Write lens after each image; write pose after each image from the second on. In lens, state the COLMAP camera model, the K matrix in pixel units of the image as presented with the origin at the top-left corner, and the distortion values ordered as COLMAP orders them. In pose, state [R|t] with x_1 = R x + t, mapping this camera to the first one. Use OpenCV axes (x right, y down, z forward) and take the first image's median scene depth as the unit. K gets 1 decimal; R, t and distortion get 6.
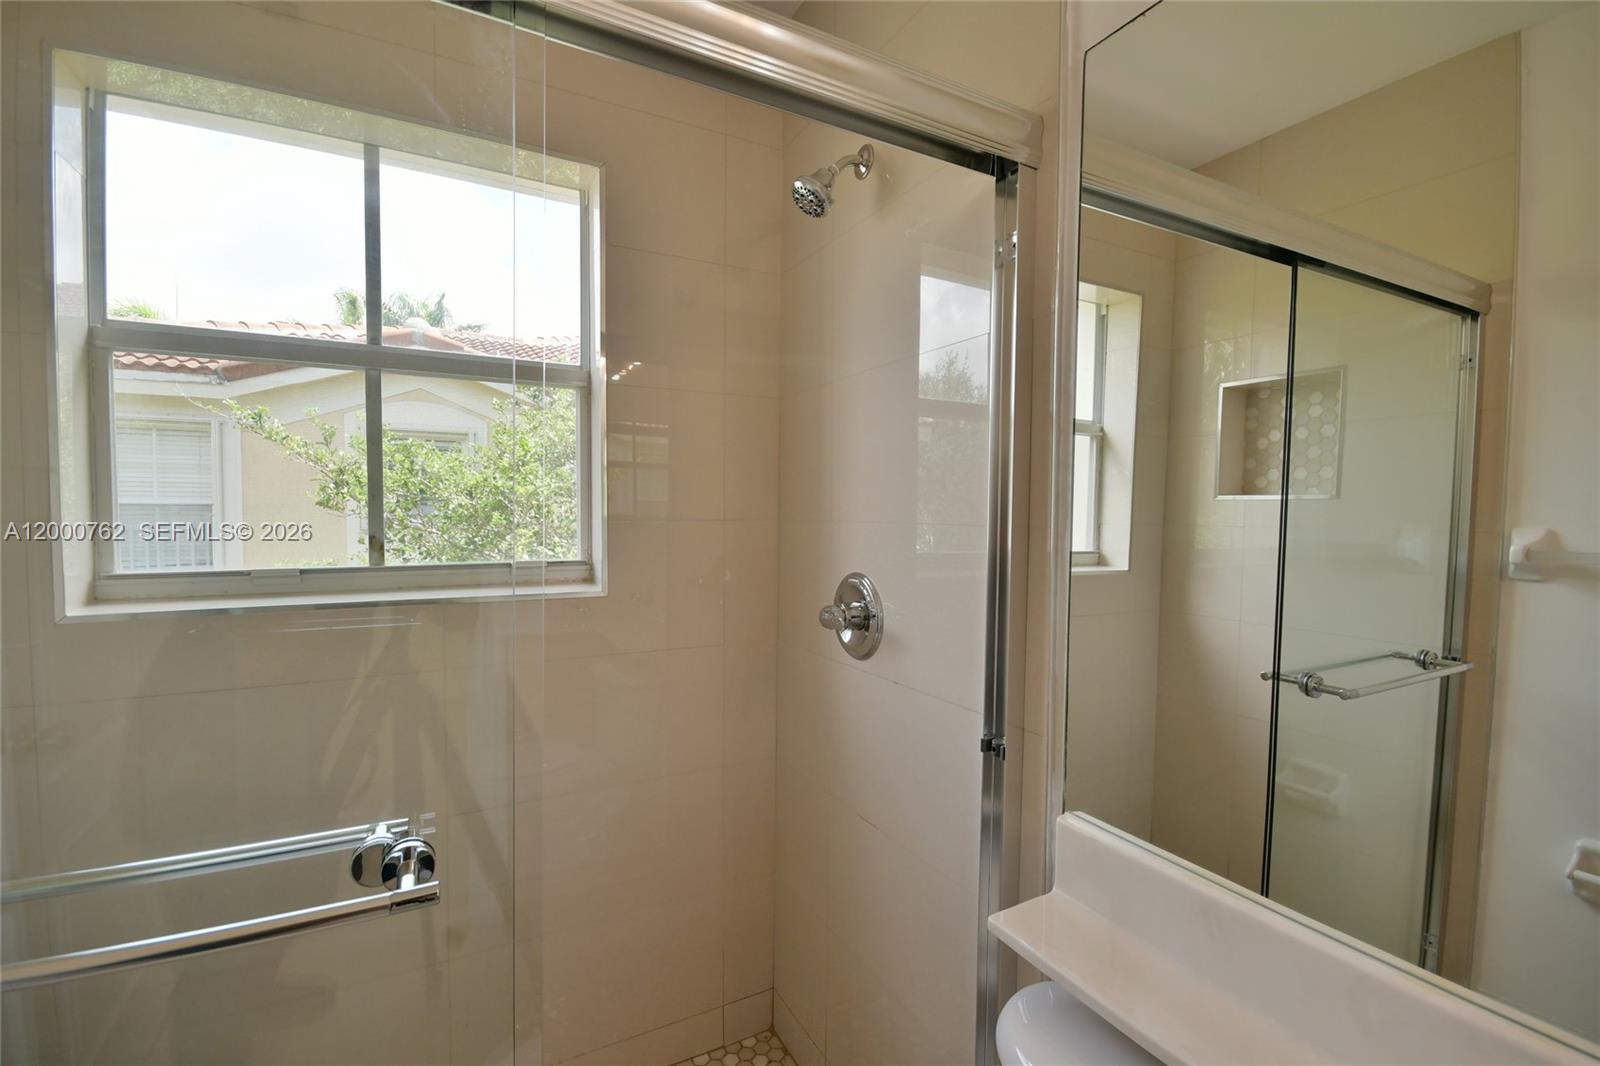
lens RADIAL K [[704.2, 0, 799.0], [0, 704.2, 539.5], [0, 0, 1]] dist [0.001370, -0.004374]
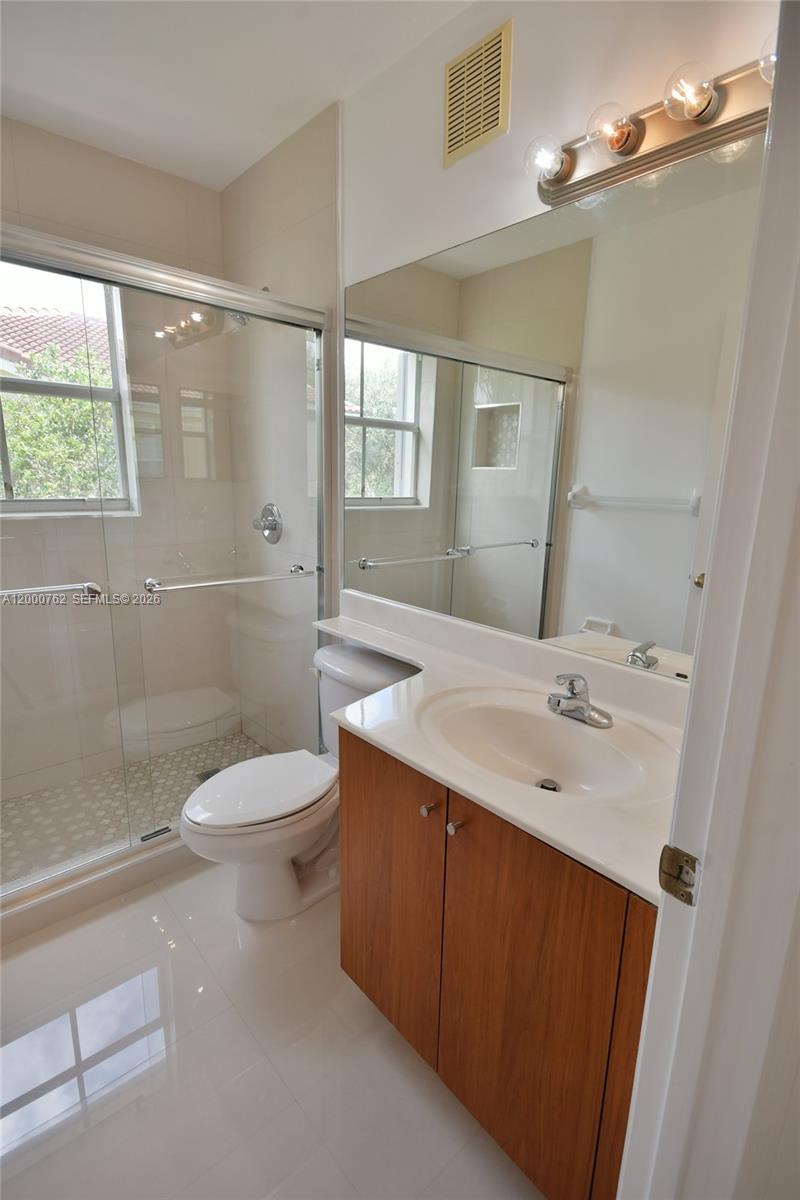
lens RADIAL K [[570.1, 0, 403.6], [0, 570.1, 598.4], [0, 0, 1]] dist [0.020738, 0.000047]
pose [[0.971174, -0.040767, 0.234859, 0.050387], [-0.001076, 0.984507, 0.175342, 0.023874], [-0.238369, -0.170541, 0.956084, -0.714536]]
